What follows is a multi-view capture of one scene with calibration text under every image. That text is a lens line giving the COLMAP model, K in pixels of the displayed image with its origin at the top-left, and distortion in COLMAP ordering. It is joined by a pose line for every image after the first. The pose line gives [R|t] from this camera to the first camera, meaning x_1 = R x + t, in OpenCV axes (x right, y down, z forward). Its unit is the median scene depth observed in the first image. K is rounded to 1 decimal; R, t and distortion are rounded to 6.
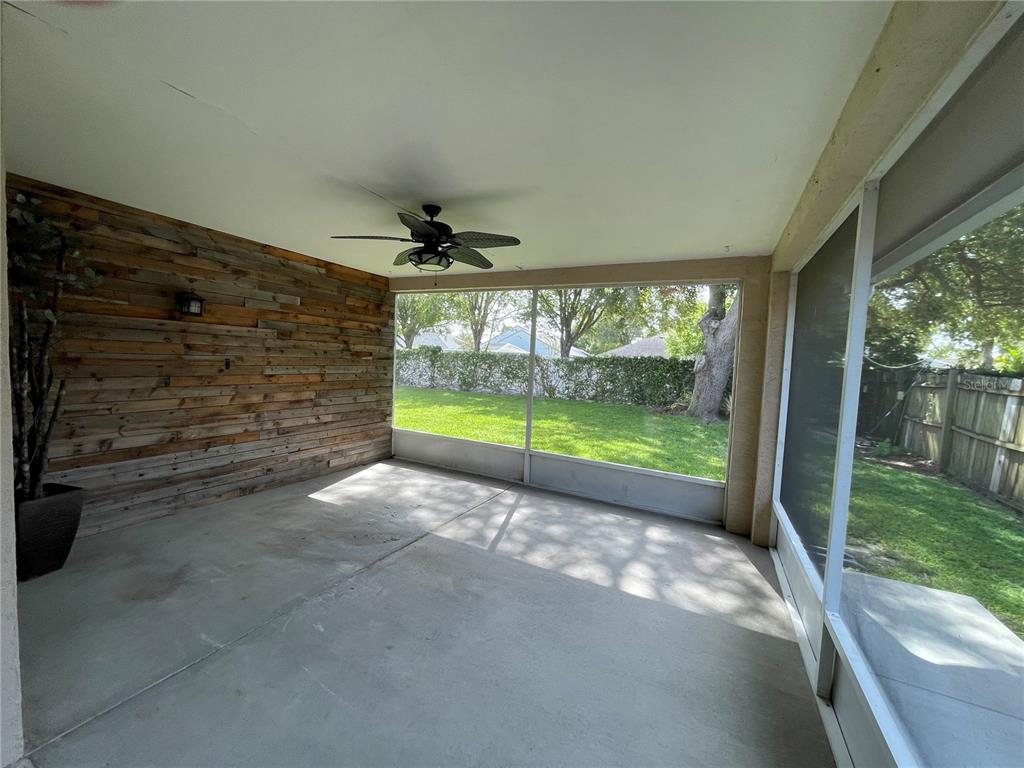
lens RADIAL K [[411.5, 0, 509.8], [0, 411.5, 383.1], [0, 0, 1]] dist [-0.000282, 0.000788]
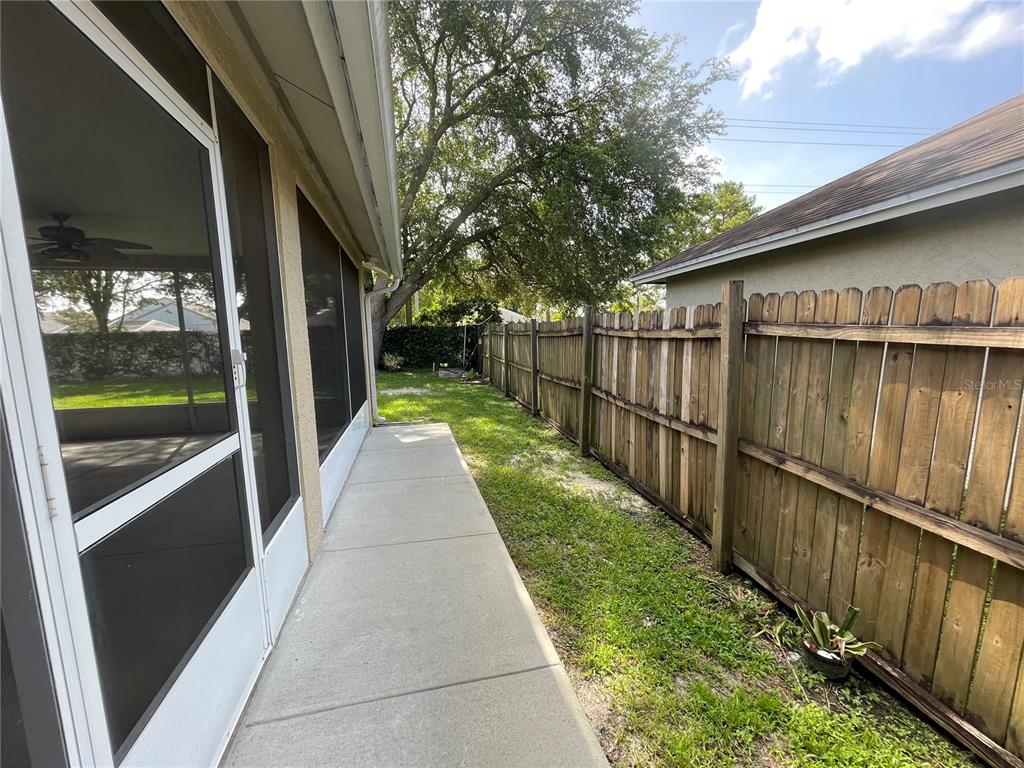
lens RADIAL K [[411.5, 0, 509.8], [0, 411.5, 383.1], [0, 0, 1]] dist [-0.000282, 0.000788]
pose [[0.760766, -0.138586, 0.634058, -0.002898], [0.094106, 0.990167, 0.103508, 0.055209], [-0.642168, -0.019076, 0.766326, -0.485594]]
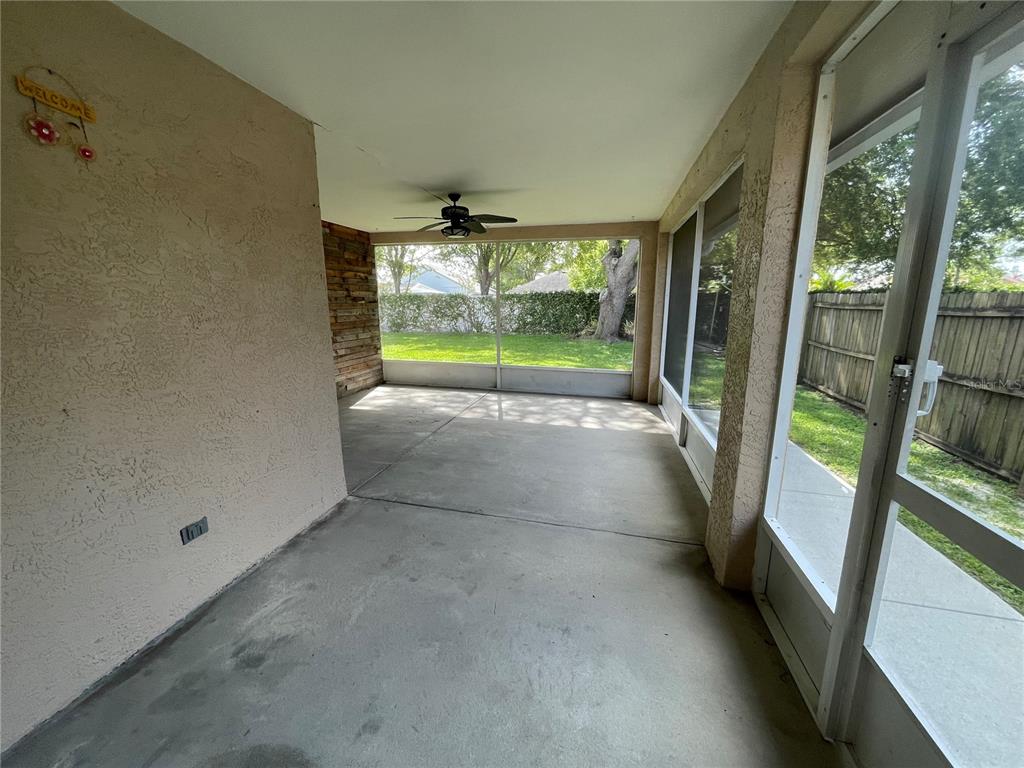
lens RADIAL K [[410.3, 0, 509.1], [0, 410.3, 379.3], [0, 0, 1]] dist [0.031033, 0.000130]
pose [[0.972435, -0.089436, 0.215342, -0.193159], [0.059007, 0.987845, 0.143809, 0.014046], [-0.225586, -0.127138, 0.965892, -0.292217]]
